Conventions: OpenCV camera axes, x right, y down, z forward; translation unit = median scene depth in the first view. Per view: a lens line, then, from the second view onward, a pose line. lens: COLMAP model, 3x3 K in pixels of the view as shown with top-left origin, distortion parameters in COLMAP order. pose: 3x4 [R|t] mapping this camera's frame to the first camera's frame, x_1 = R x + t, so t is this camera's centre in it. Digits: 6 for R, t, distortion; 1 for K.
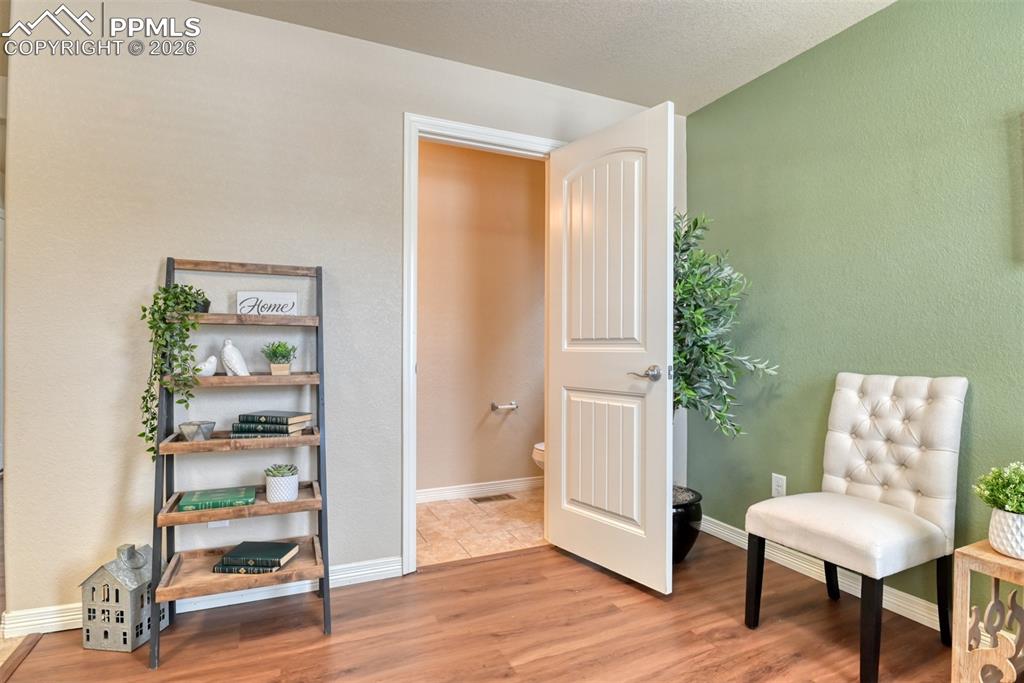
lens RADIAL K [[509.6, 0, 528.1], [0, 509.6, 345.1], [0, 0, 1]] dist [-0.028695, -0.001279]
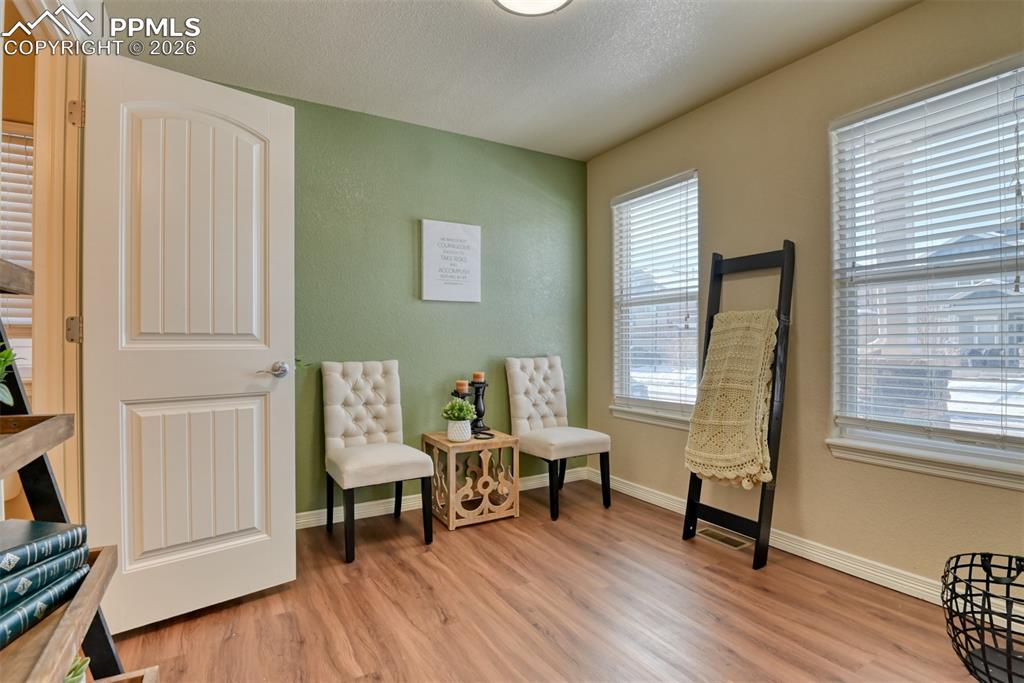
lens RADIAL K [[509.6, 0, 528.1], [0, 509.6, 345.1], [0, 0, 1]] dist [-0.028695, -0.001279]
pose [[-0.106857, -0.005824, 0.994257, -0.785692], [-0.001467, 0.999983, 0.005700, 0.000546], [-0.994273, -0.000849, -0.106864, 0.611236]]
